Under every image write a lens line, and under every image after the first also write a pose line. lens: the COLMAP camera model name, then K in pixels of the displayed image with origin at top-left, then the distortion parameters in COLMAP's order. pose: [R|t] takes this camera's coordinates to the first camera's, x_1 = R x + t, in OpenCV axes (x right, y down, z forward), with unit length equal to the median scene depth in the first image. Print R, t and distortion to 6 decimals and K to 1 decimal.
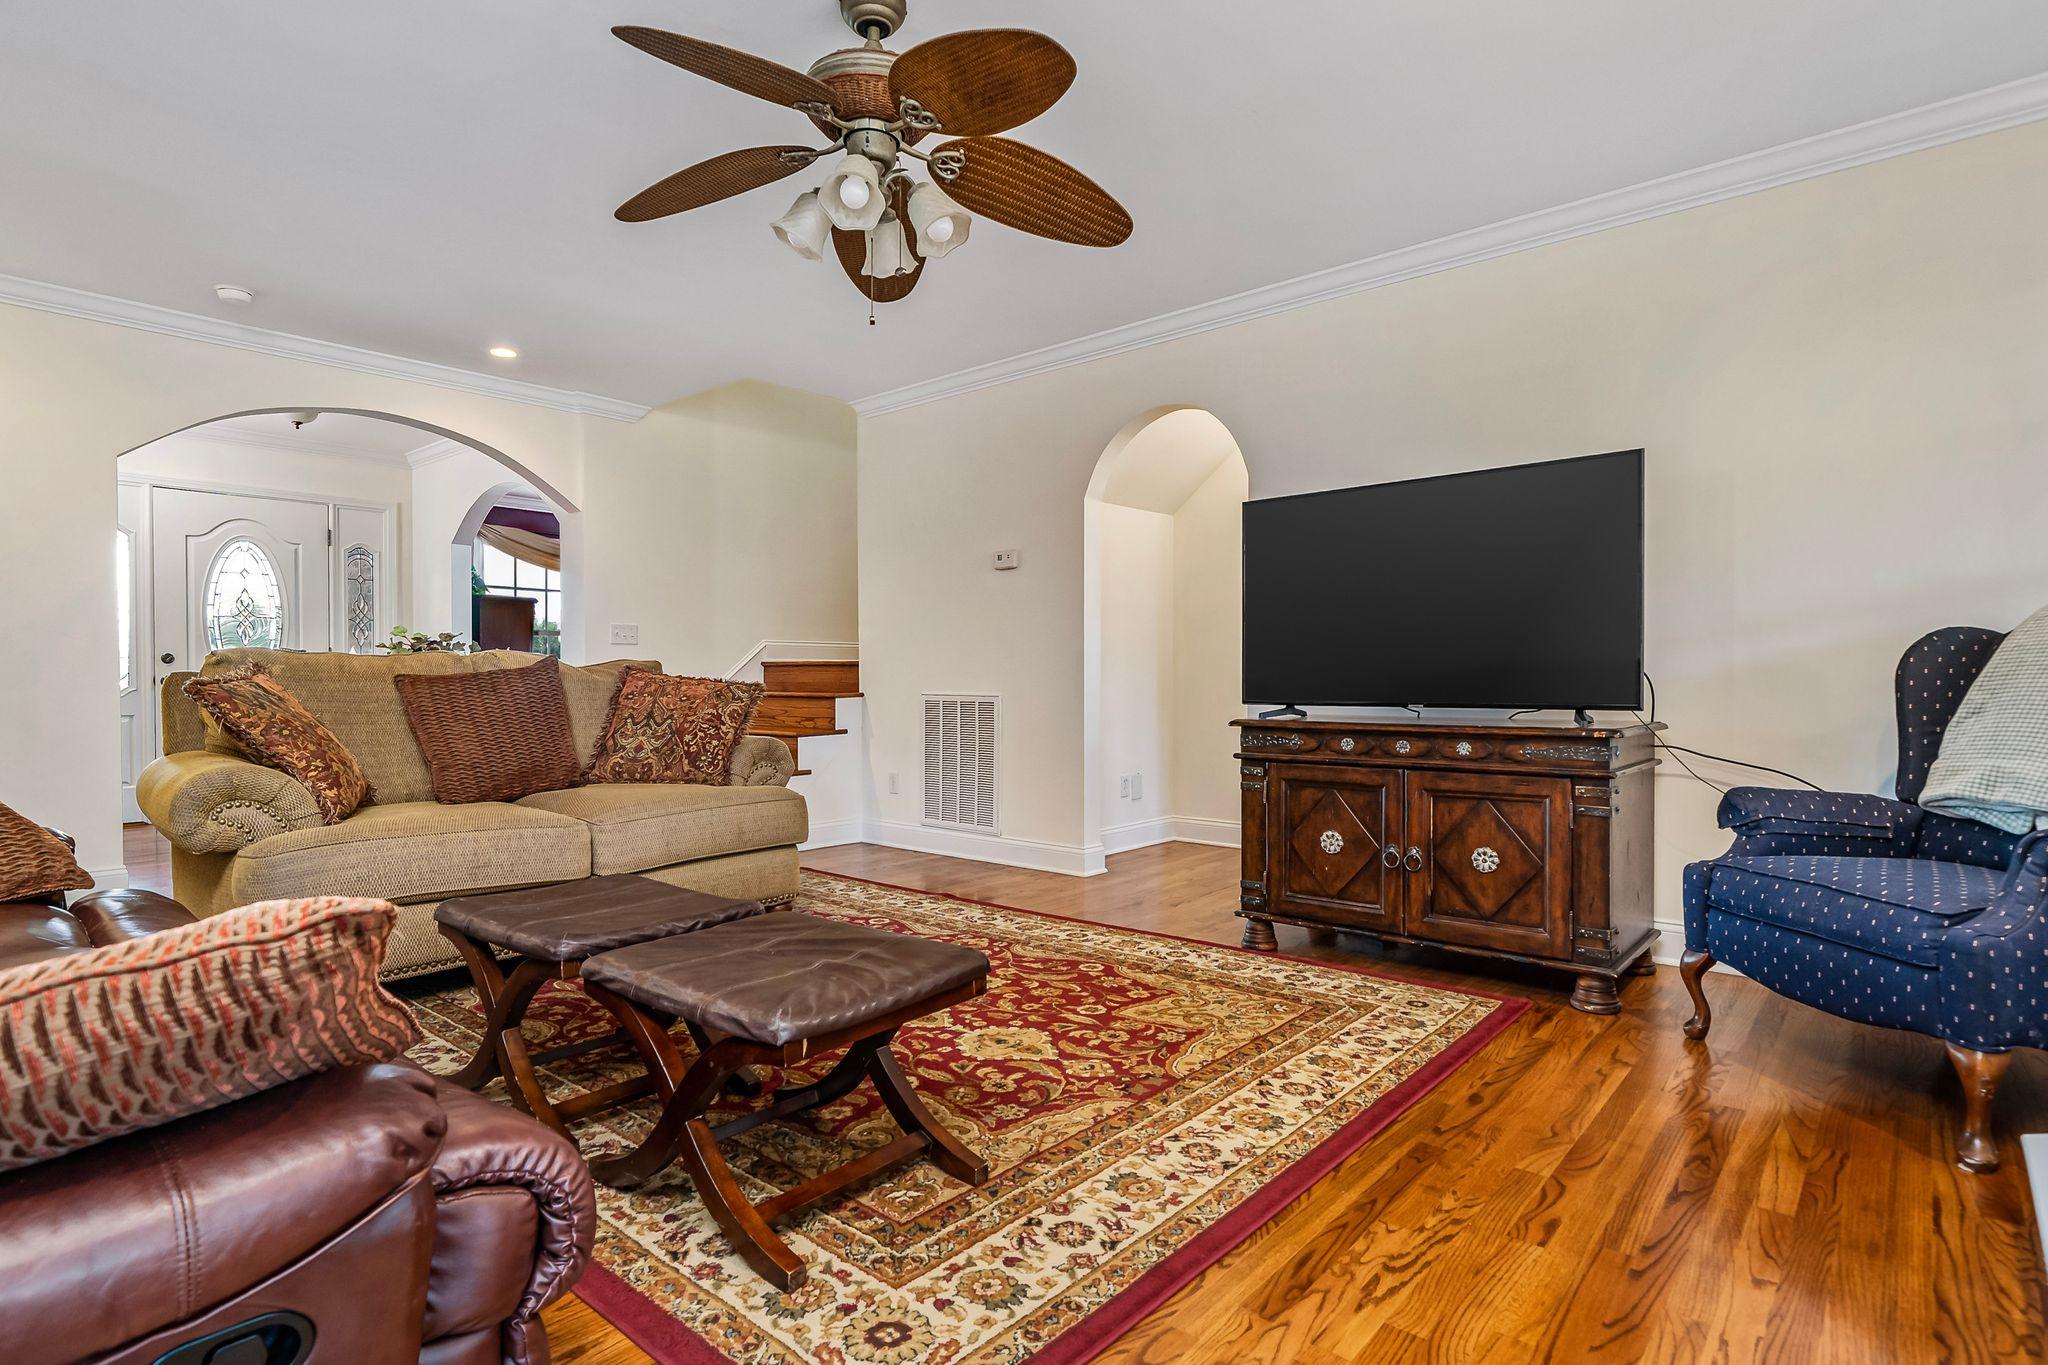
lens RADIAL K [[1048.0, 0, 1021.9], [0, 1048.0, 689.5], [0, 0, 1]] dist [-0.002179, -0.000119]
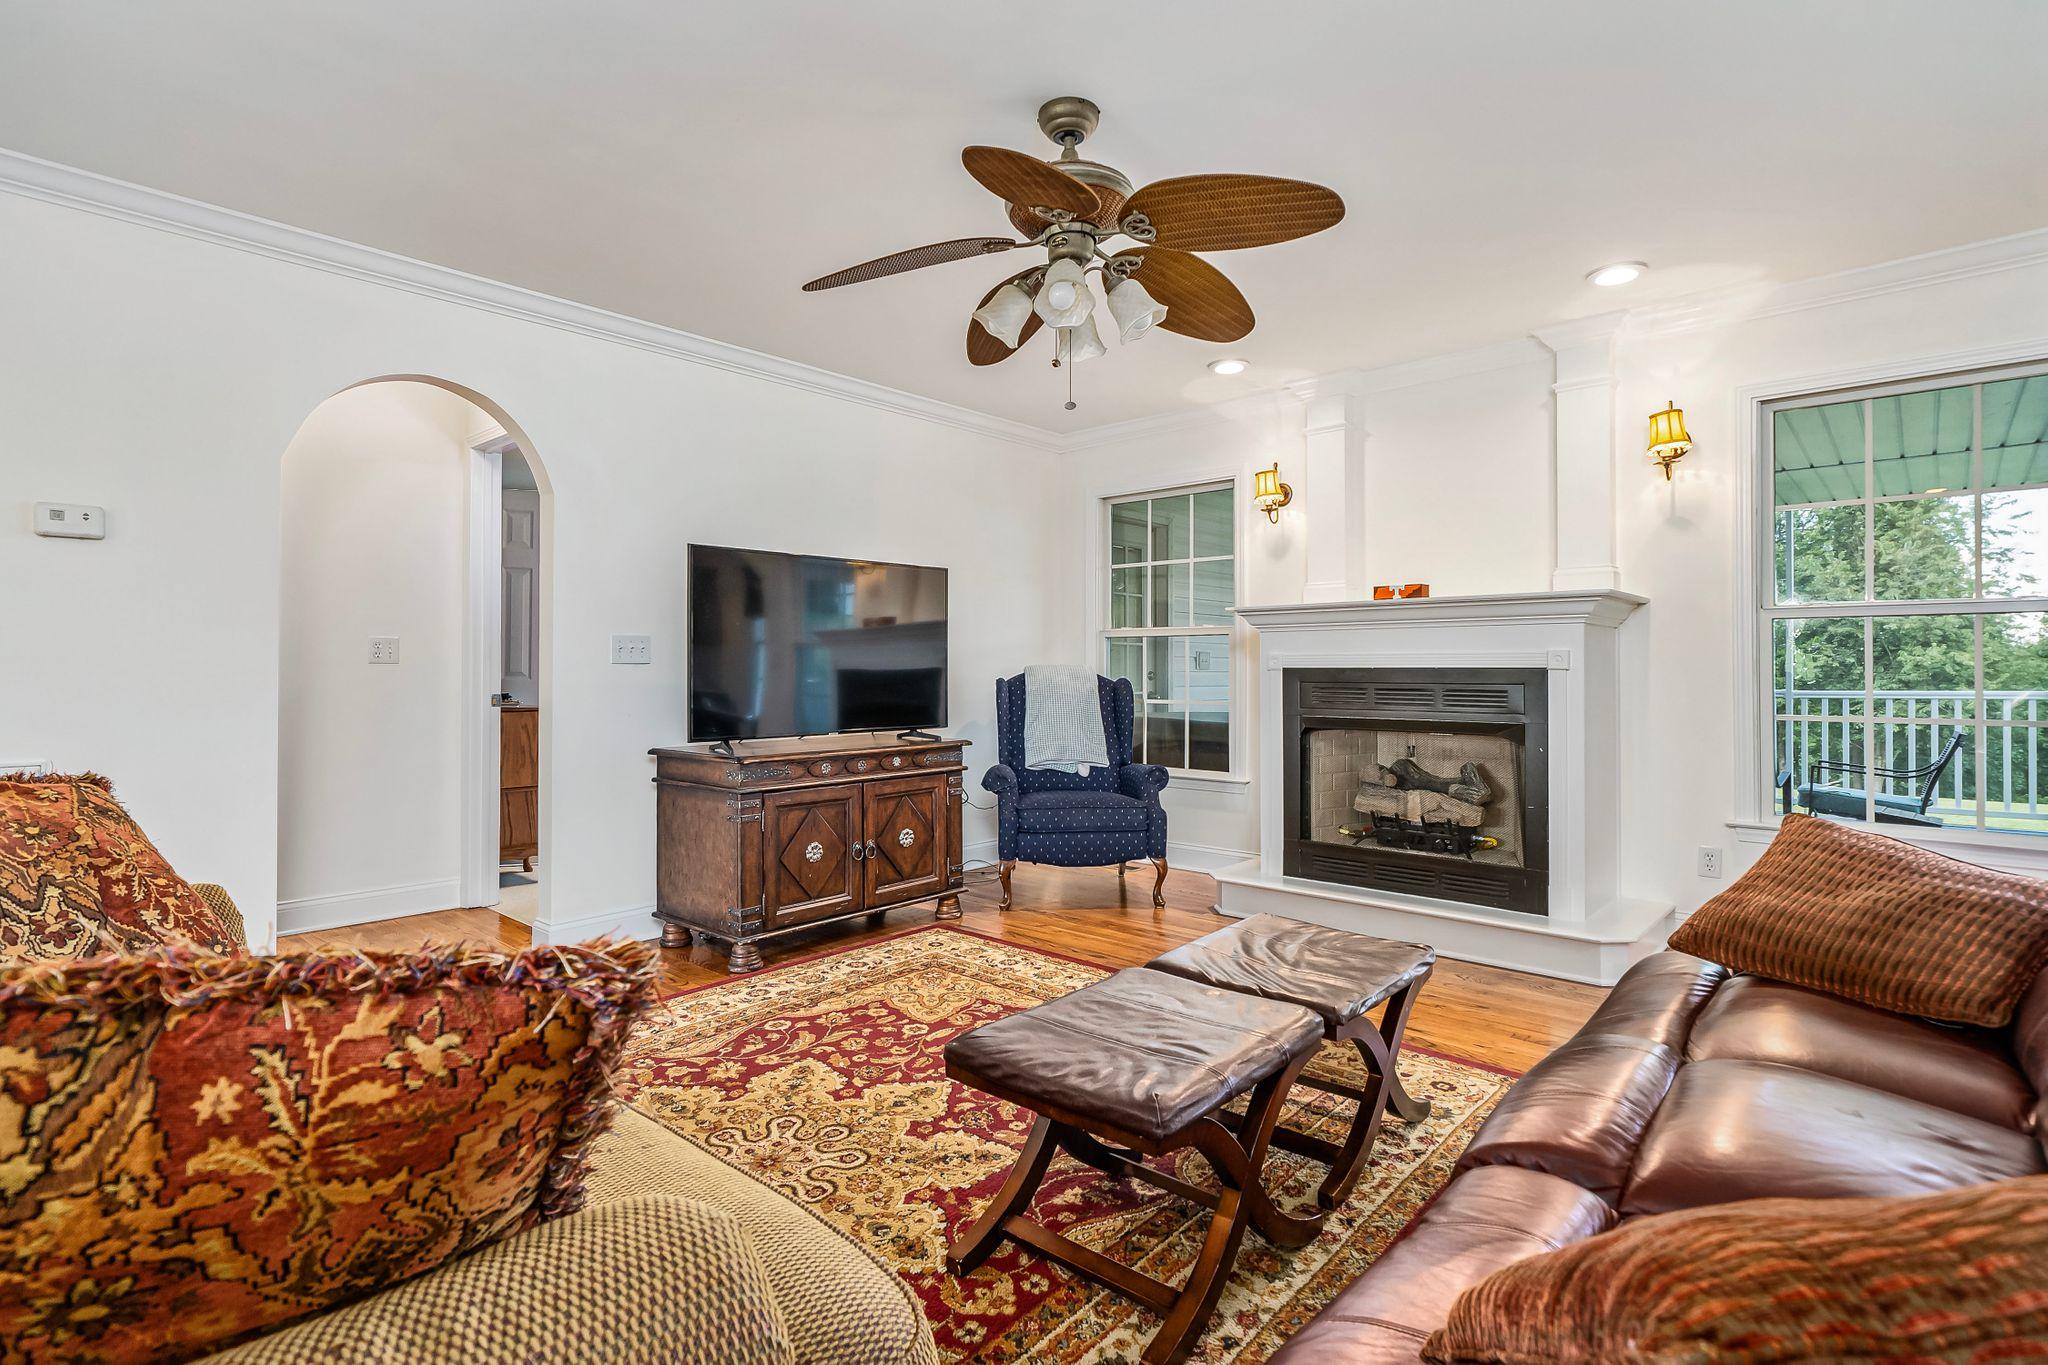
lens RADIAL K [[989.2, 0, 1021.1], [0, 989.2, 668.4], [0, 0, 1]] dist [0.003156, 0.000089]
pose [[0.016356, 0.003091, 0.999861, -0.911779], [0.009737, 0.999947, -0.003251, -0.063792], [-0.999819, 0.009789, 0.016325, 0.817463]]
